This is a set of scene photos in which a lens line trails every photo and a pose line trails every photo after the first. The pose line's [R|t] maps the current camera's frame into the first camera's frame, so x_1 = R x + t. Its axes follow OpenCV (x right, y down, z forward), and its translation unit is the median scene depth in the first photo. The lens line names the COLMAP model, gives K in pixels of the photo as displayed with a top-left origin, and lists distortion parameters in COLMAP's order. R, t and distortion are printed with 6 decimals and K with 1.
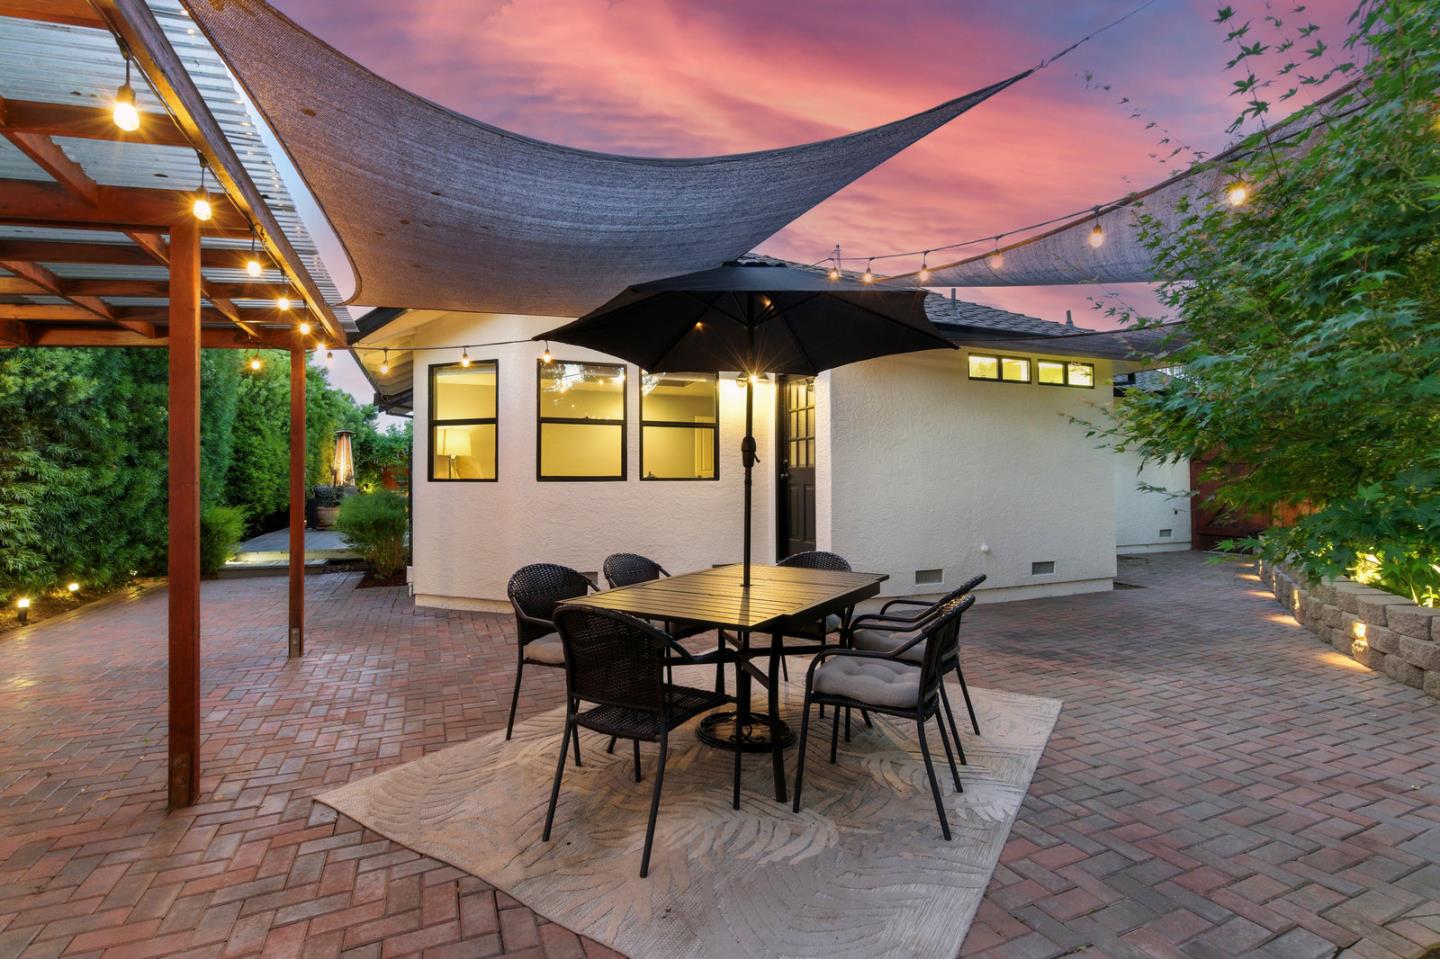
lens RADIAL K [[659.4, 0, 729.6], [0, 659.4, 479.7], [0, 0, 1]] dist [0.000603, -0.001265]
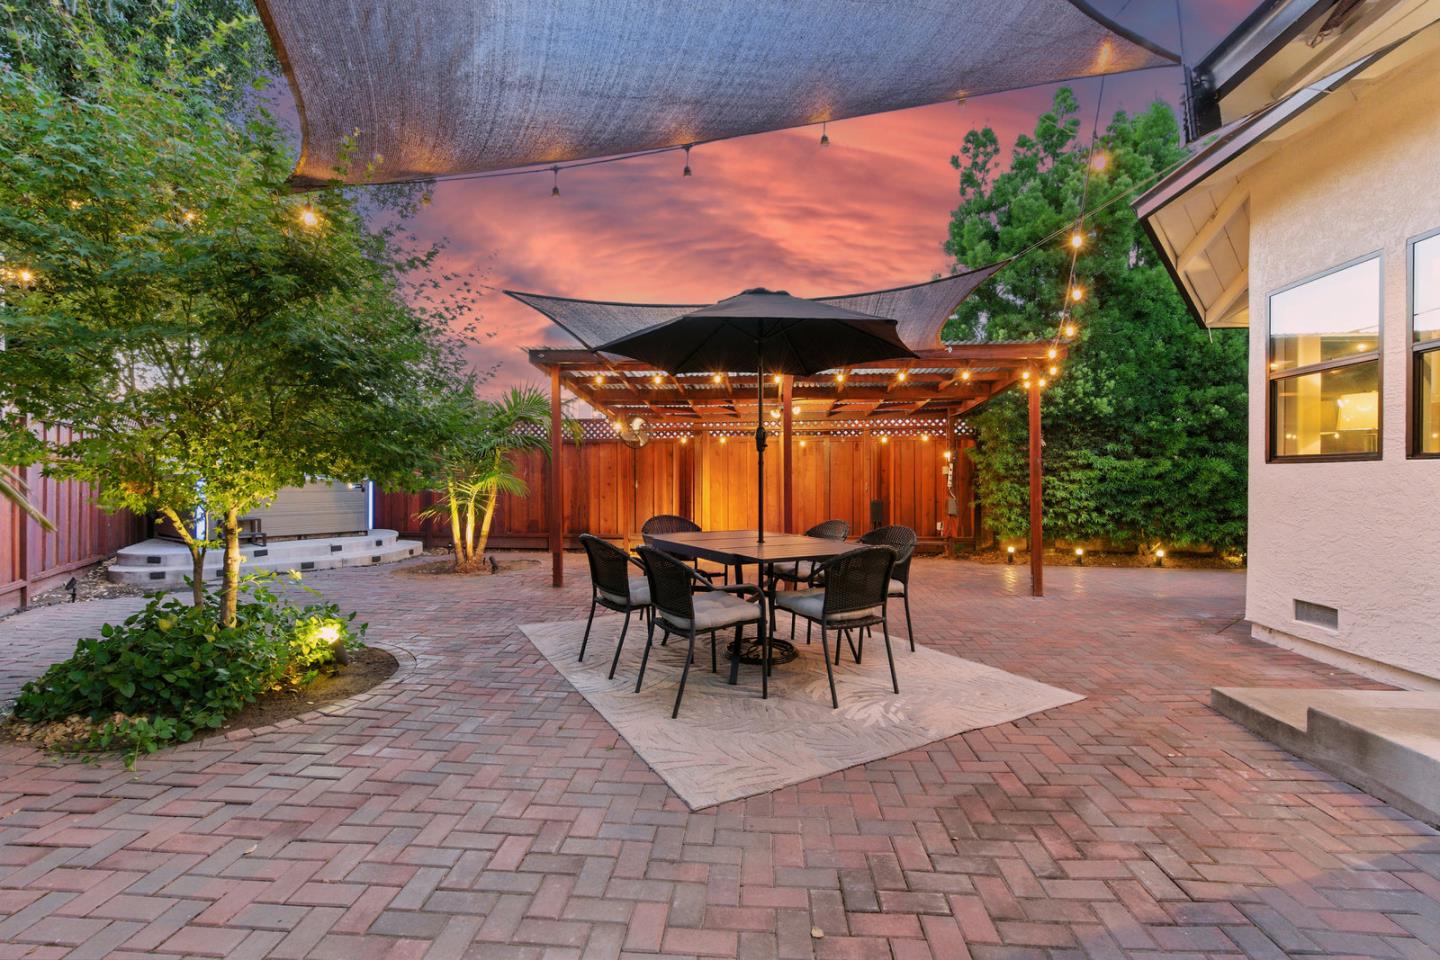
lens RADIAL K [[659.4, 0, 721.4], [0, 659.4, 477.3], [0, 0, 1]] dist [0.000603, -0.001265]
pose [[-0.476578, 0.001518, -0.879131, 1.177965], [0.002553, 0.999997, 0.000343, 0.030489], [0.879129, -0.002081, -0.476580, 1.497979]]
